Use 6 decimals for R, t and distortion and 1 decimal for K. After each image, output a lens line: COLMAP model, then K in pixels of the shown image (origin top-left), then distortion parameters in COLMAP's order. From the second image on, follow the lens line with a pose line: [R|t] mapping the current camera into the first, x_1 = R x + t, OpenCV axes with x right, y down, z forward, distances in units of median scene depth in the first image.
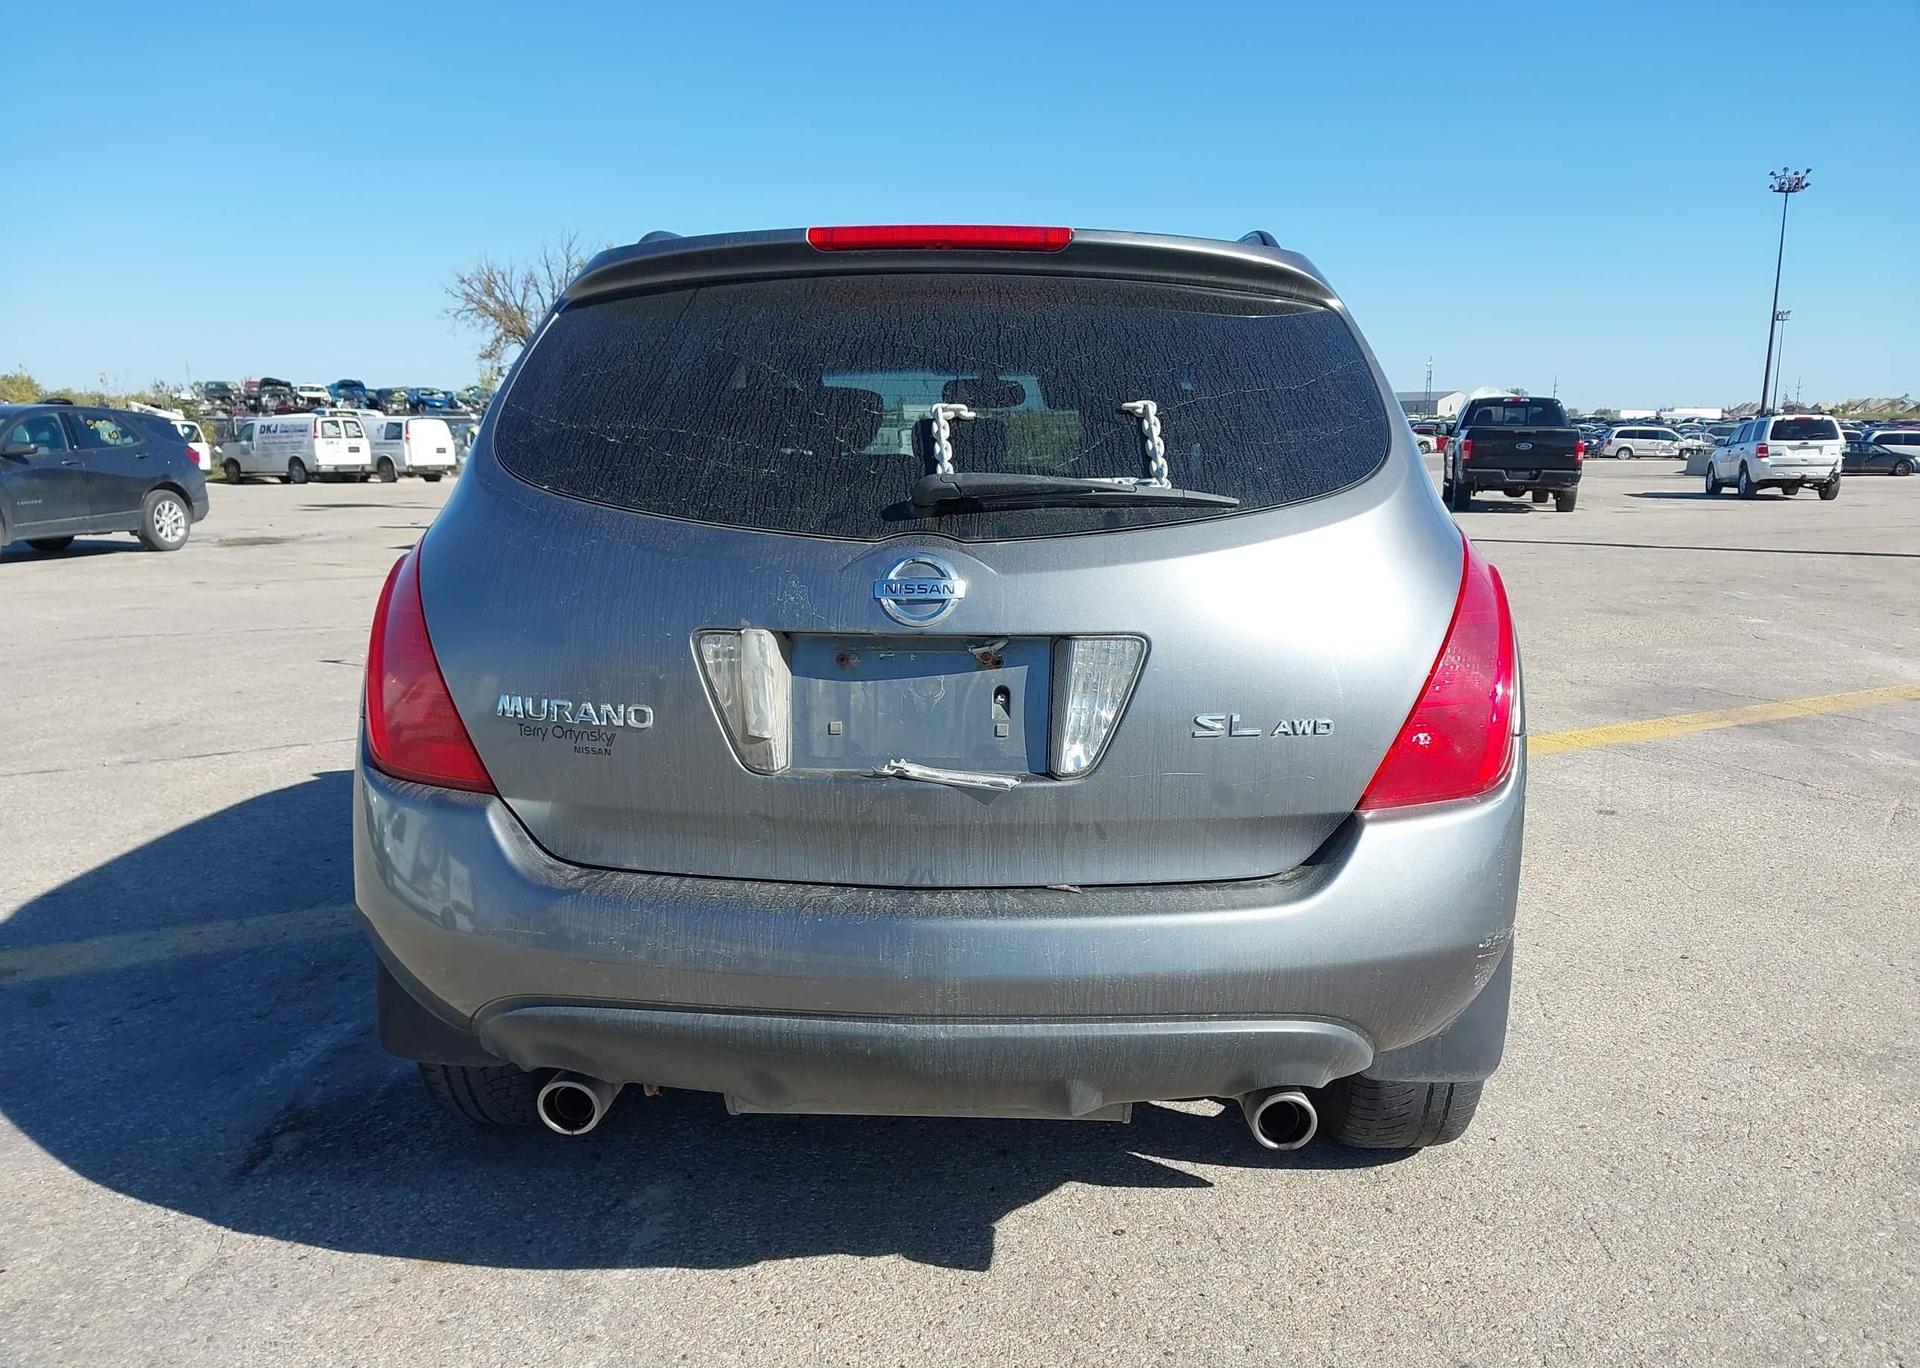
lens RADIAL K [[1559.2, 0, 961.4], [0, 1559.2, 674.4], [0, 0, 1]] dist [0.031696, -0.047947]
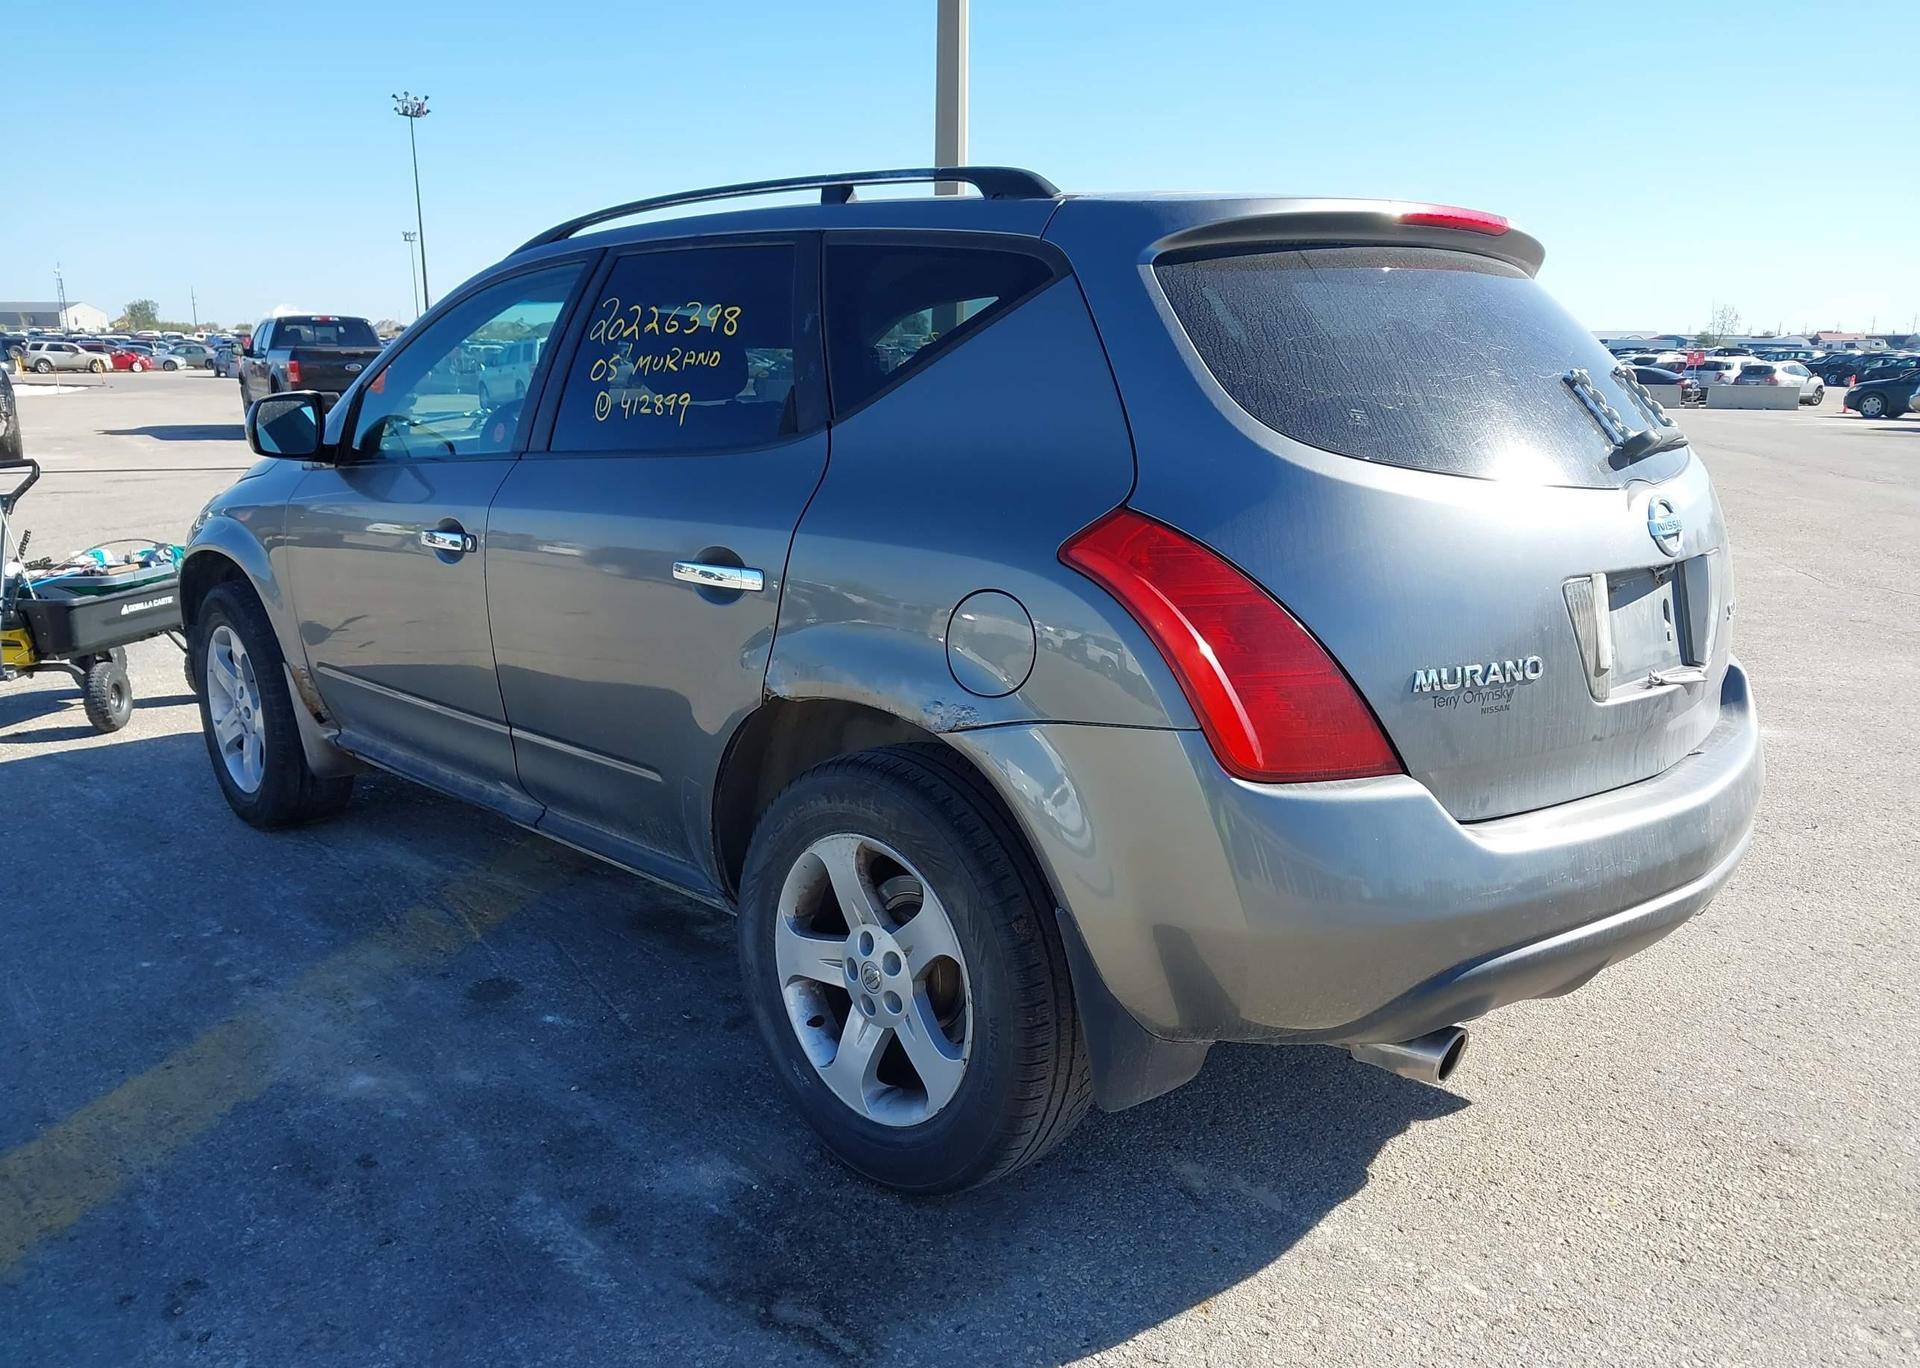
lens RADIAL K [[1559.2, 0, 959.5], [0, 1559.2, 703.3], [0, 0, 1]] dist [0.031696, -0.047947]
pose [[0.685245, -0.158815, 0.710787, -0.092327], [0.109030, 0.987307, 0.115487, -0.008599], [-0.720106, -0.001640, 0.693862, 0.040457]]
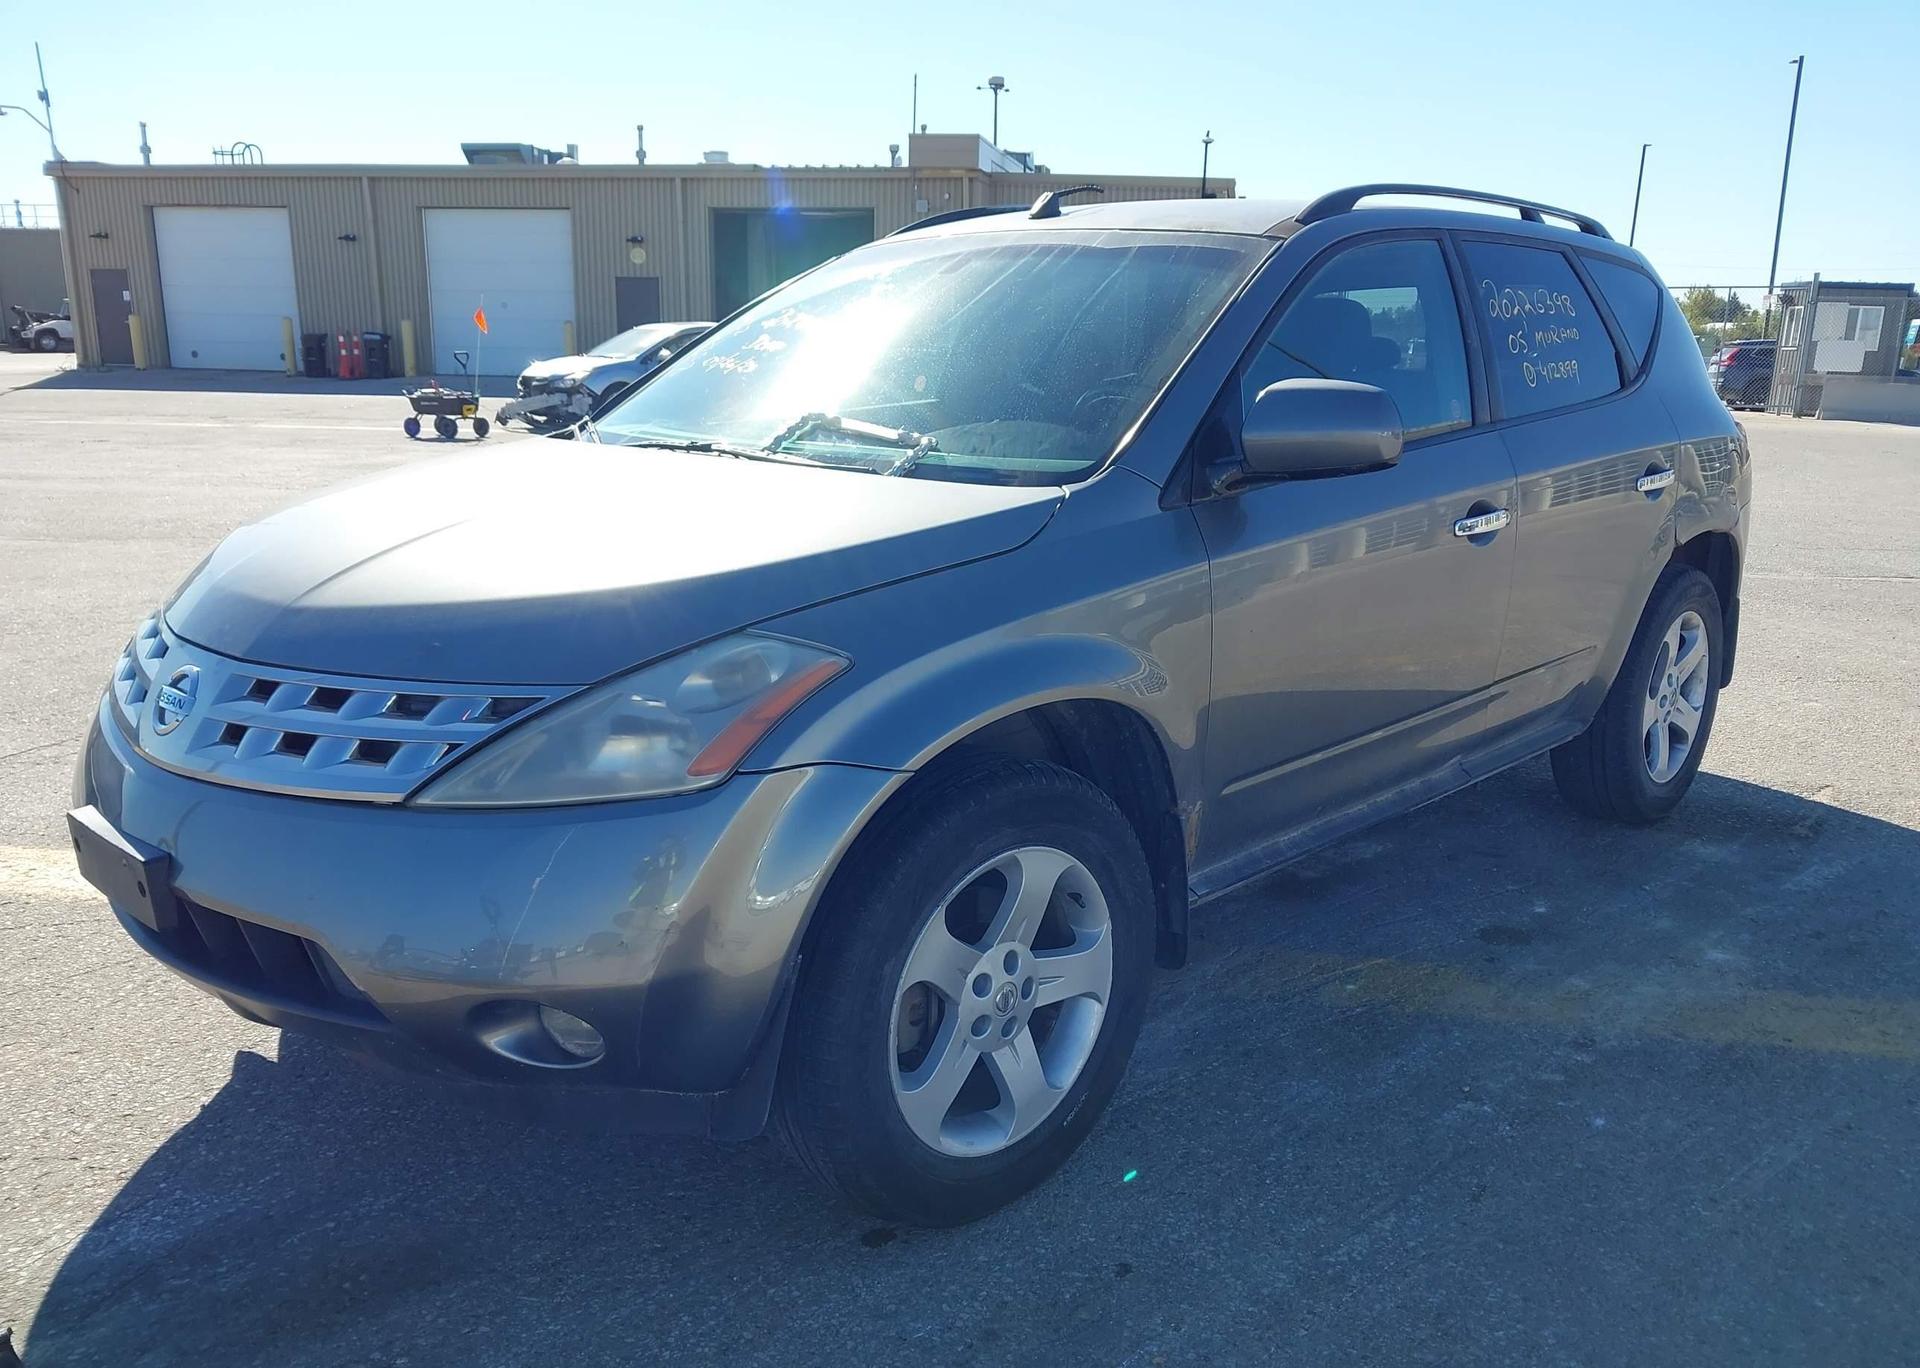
lens RADIAL K [[1559.2, 0, 969.2], [0, 1559.2, 687.1], [0, 0, 1]] dist [0.031696, -0.047947]
pose [[-0.763773, -0.158090, 0.625826, -0.077595], [0.084640, 0.936644, 0.339903, -0.043329], [-0.639912, 0.312579, -0.702003, 0.265678]]
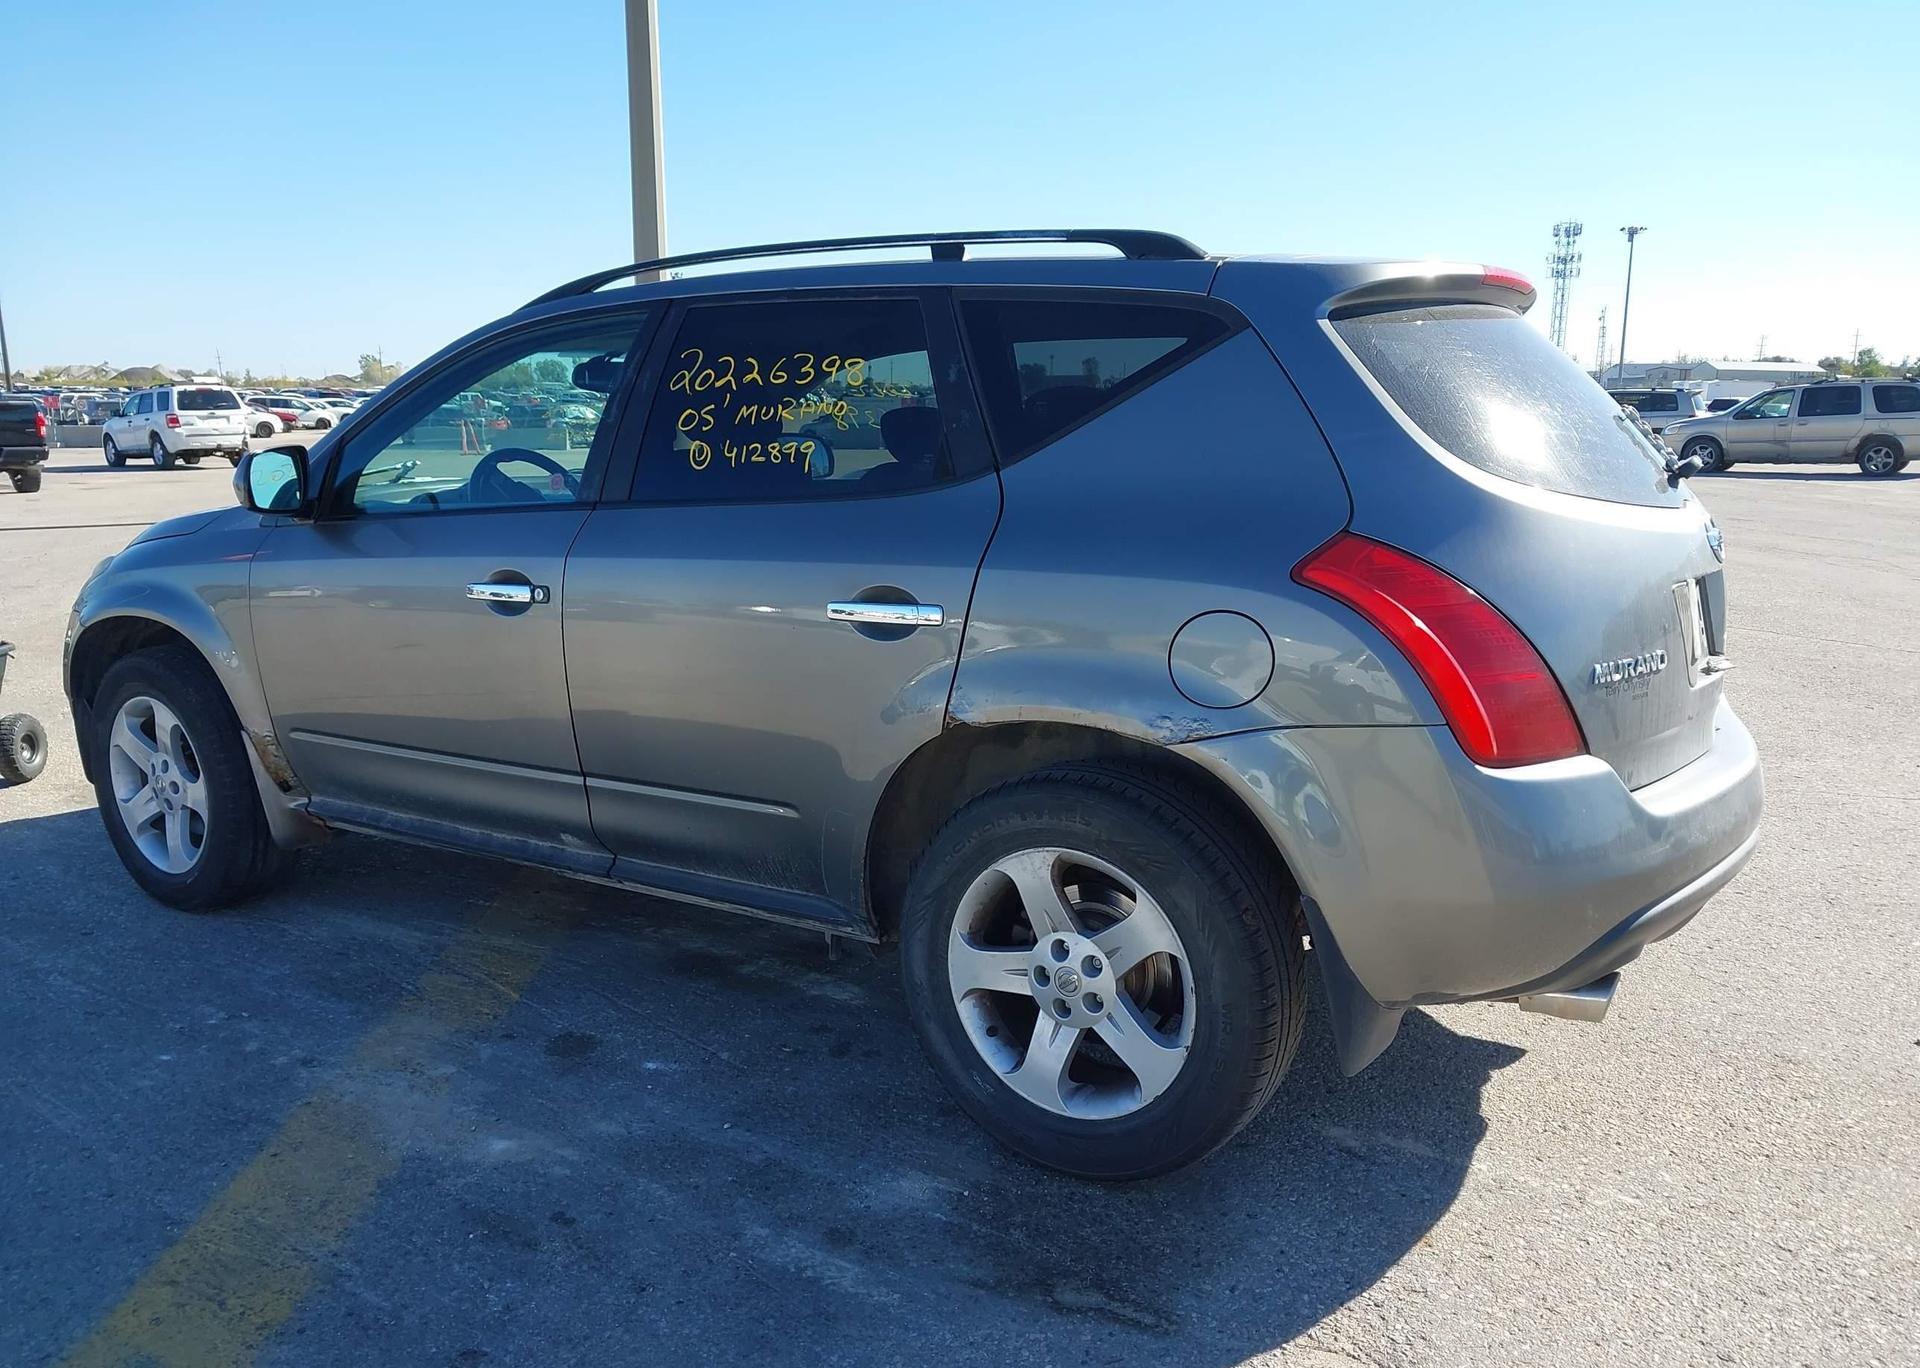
lens RADIAL K [[1559.2, 0, 963.1], [0, 1559.2, 694.5], [0, 0, 1]] dist [0.031696, -0.047947]
pose [[0.500977, -0.165750, 0.849440, -0.116927], [0.137638, 0.984257, 0.110882, -0.012172], [-0.854446, 0.061366, 0.515904, 0.062101]]
